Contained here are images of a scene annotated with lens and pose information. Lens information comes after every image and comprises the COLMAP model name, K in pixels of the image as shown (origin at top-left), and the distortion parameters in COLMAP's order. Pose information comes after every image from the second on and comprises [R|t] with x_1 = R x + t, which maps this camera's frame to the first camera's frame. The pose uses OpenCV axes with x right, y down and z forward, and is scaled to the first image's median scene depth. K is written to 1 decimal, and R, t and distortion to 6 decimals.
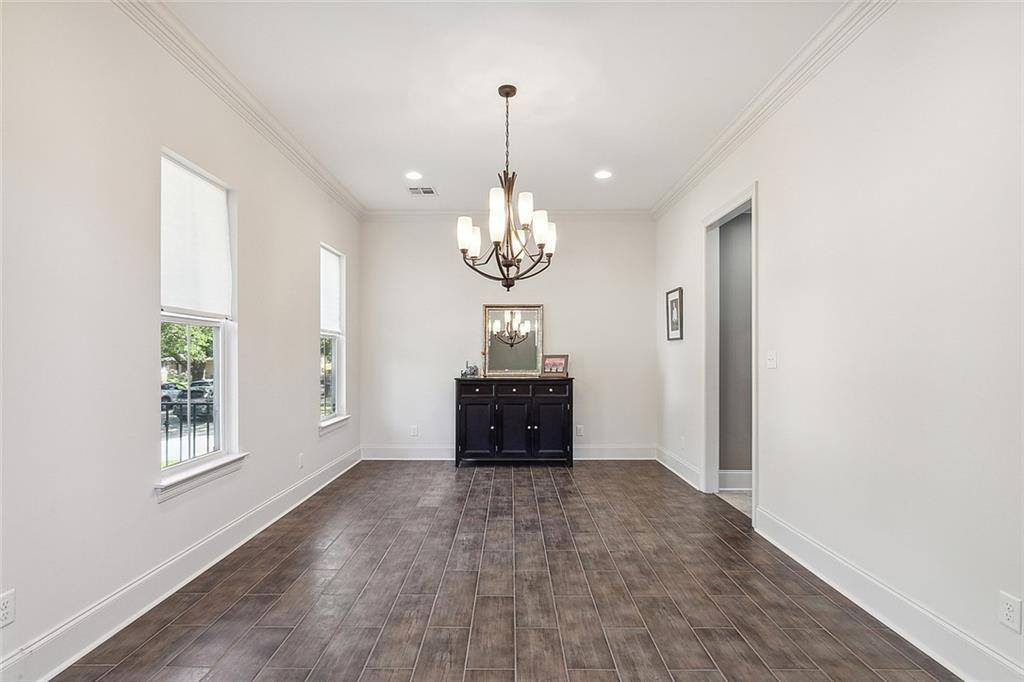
lens RADIAL K [[502.6, 0, 512.1], [0, 502.6, 347.2], [0, 0, 1]] dist [-0.004305, 0.000077]
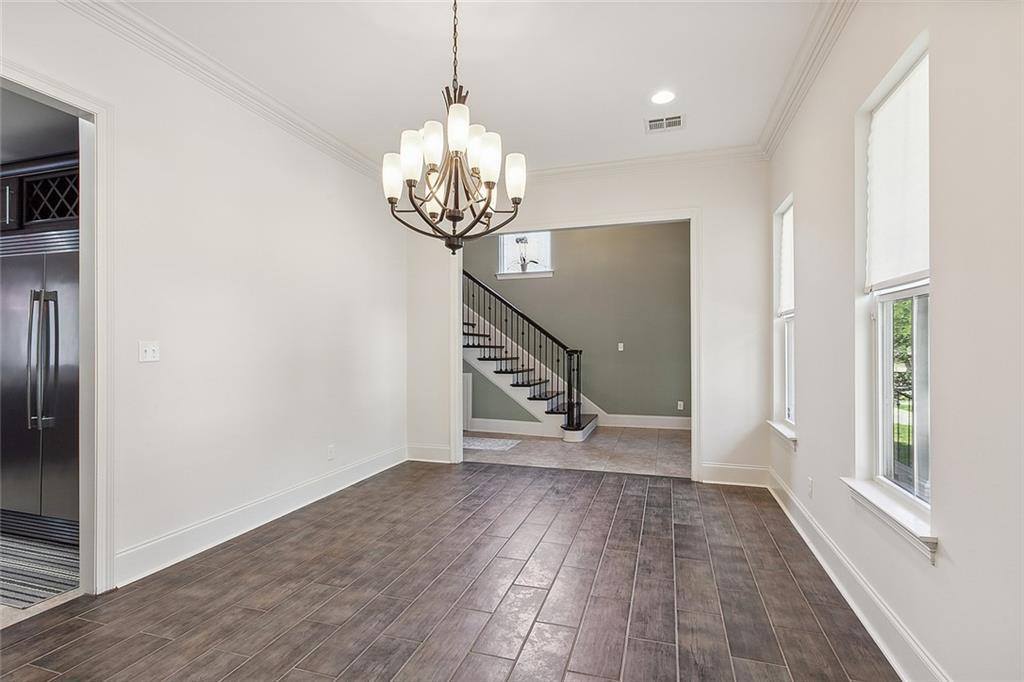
lens RADIAL K [[502.6, 0, 510.2], [0, 502.6, 343.7], [0, 0, 1]] dist [-0.004305, 0.000077]
pose [[-0.954758, 0.005782, 0.297326, -0.342160], [-0.000273, 0.999794, -0.020317, 0.035873], [-0.297383, -0.019479, -0.954560, 1.926115]]
